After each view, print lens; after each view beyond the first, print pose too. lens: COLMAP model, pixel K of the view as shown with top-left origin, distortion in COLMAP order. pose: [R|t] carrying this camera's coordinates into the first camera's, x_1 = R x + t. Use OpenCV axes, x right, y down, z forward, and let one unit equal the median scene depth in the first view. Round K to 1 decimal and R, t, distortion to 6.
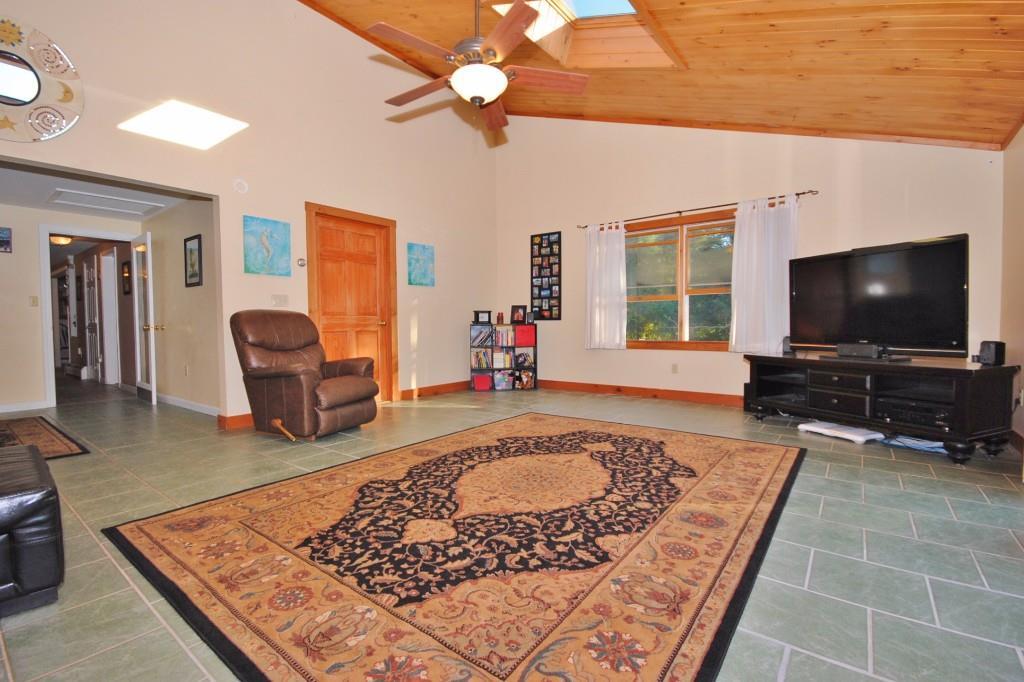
lens RADIAL K [[451.8, 0, 515.8], [0, 451.8, 335.9], [0, 0, 1]] dist [-0.004861, 0.000081]
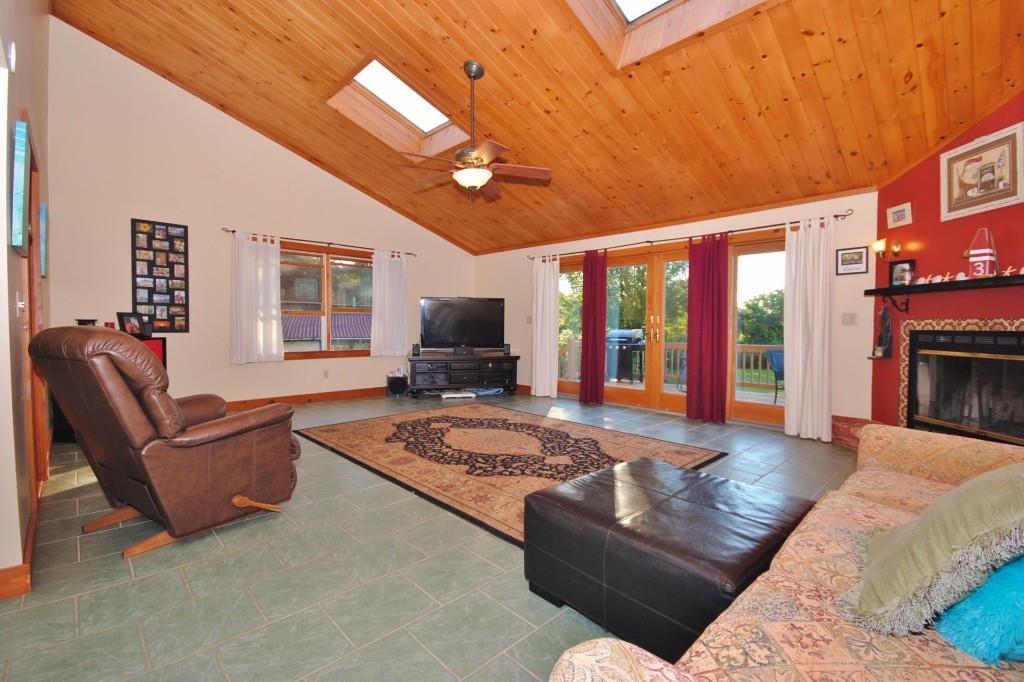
lens RADIAL K [[451.8, 0, 515.3], [0, 451.8, 337.3], [0, 0, 1]] dist [-0.004861, 0.000081]
pose [[0.157380, -0.019524, 0.987345, -0.763268], [0.016134, 0.999722, 0.017197, -0.037482], [-0.987406, 0.013223, 0.157651, 0.333282]]
